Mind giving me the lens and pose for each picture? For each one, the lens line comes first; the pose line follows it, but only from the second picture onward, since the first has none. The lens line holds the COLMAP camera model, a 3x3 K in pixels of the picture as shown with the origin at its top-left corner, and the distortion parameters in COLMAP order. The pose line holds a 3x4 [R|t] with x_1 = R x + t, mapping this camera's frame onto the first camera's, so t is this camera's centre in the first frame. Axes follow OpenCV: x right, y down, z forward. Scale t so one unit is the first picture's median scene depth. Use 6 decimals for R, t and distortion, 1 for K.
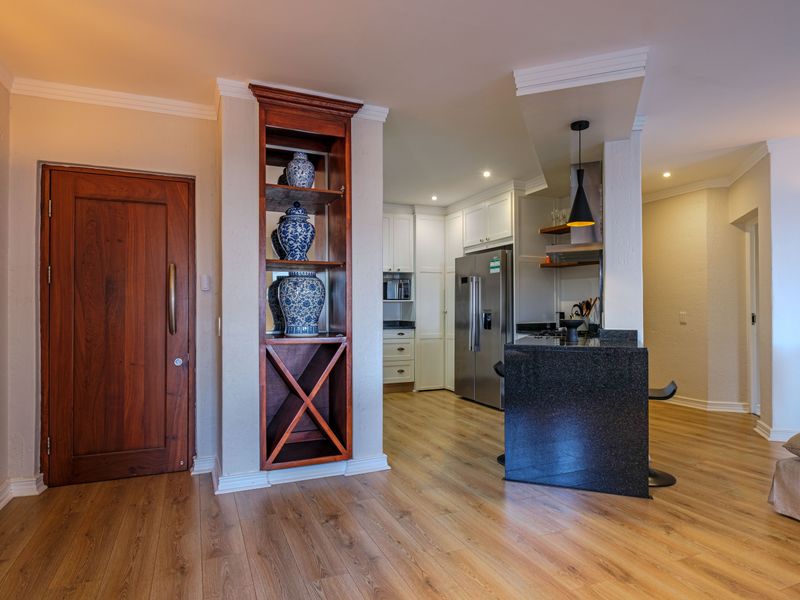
lens RADIAL K [[476.5, 0, 406.1], [0, 476.5, 305.0], [0, 0, 1]] dist [-0.010316, -0.000512]
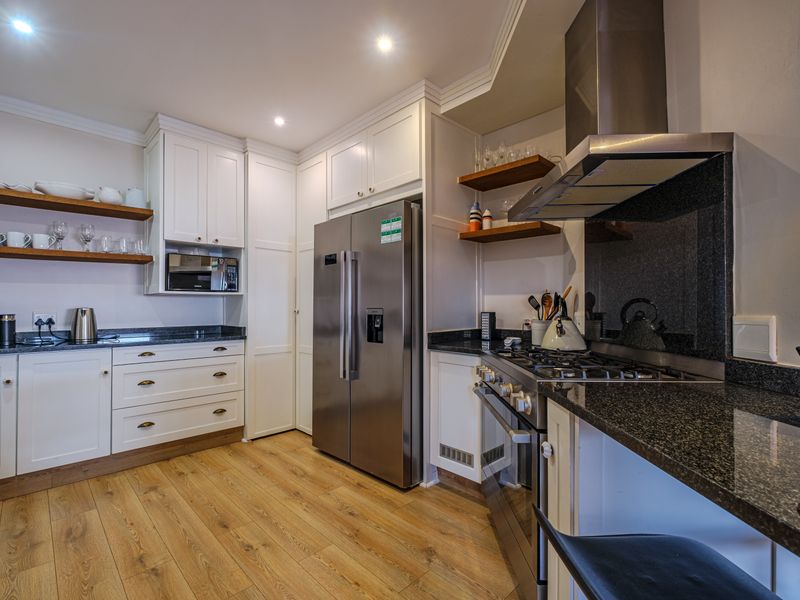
lens RADIAL K [[378.0, 0, 400.4], [0, 378.0, 303.5], [0, 0, 1]] dist [-0.006336, 0.003070]
pose [[0.935542, 0.004275, 0.353190, 0.035474], [-0.004154, 0.999991, -0.001100, 0.003903], [-0.353191, -0.000438, 0.935551, 0.511362]]
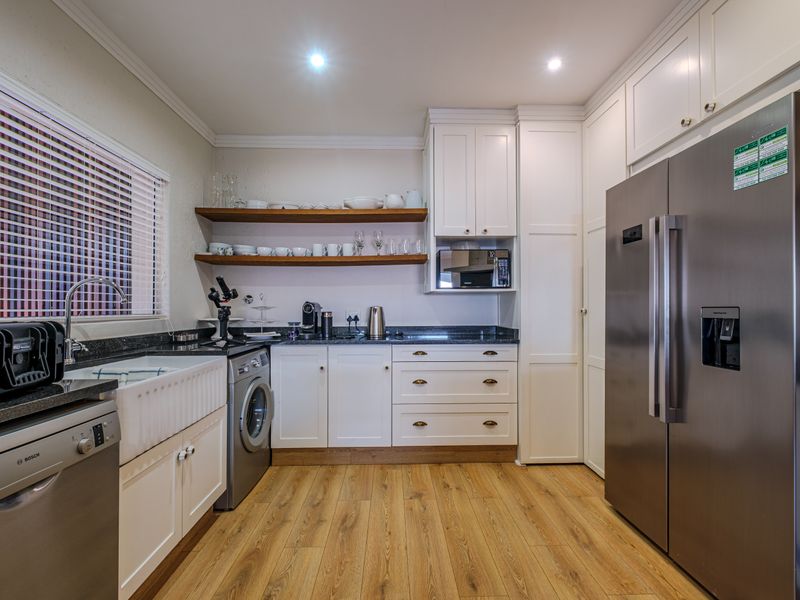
lens RADIAL K [[378.0, 0, 400.4], [0, 378.0, 304.1], [0, 0, 1]] dist [-0.006336, 0.003070]
pose [[0.924103, -0.002169, -0.382138, 0.061101], [0.003496, 0.999990, 0.002777, 0.005626], [0.382128, -0.003902, 0.924101, 0.614311]]
